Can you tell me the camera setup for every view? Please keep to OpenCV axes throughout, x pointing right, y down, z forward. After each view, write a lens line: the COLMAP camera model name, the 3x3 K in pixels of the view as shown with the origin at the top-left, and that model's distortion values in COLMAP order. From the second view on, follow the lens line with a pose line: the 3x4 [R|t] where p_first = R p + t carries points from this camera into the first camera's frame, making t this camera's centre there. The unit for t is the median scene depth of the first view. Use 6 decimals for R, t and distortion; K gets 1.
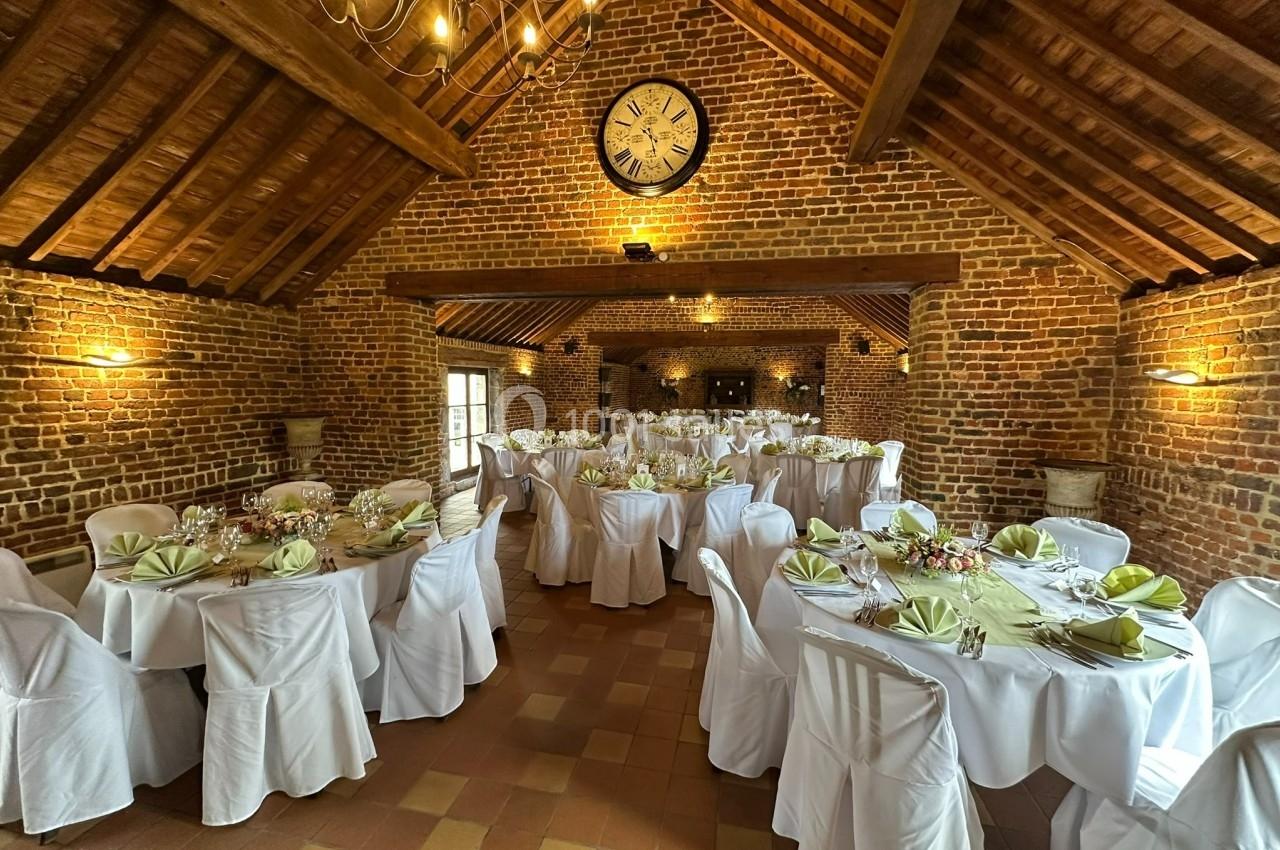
lens RADIAL K [[514.6, 0, 638.0], [0, 514.6, 428.0], [0, 0, 1]] dist [0.001102, -0.000411]
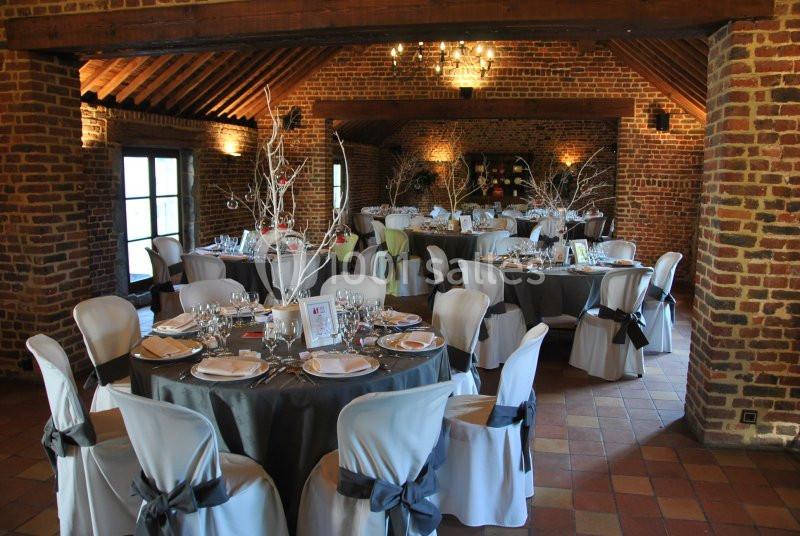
lens RADIAL K [[628.4, 0, 397.1], [0, 628.4, 268.1], [0, 0, 1]] dist [-0.163977, 0.120201]
pose [[0.999894, -0.000003, -0.014531, 0.112599], [0.000965, 0.997807, 0.066181, 0.005289], [0.014499, -0.066188, 0.997702, 0.145354]]
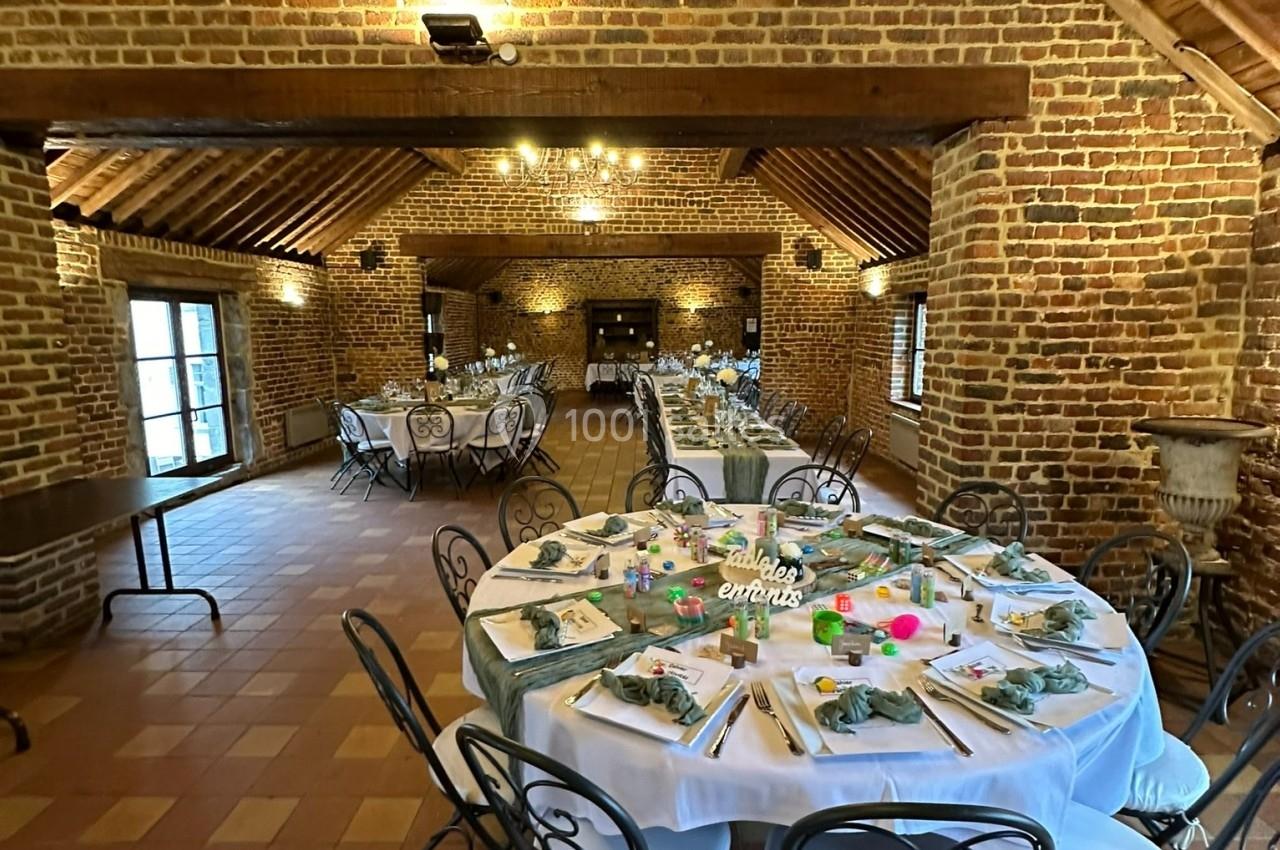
lens RADIAL K [[685.5, 0, 640.0], [0, 685.5, 425.0], [0, 0, 1]] dist [-0.000935, -0.000914]
pose [[0.978338, -0.044766, 0.202117, 0.024591], [0.032005, 0.997308, 0.065970, -0.004824], [-0.204527, -0.058072, 0.977137, 0.305496]]
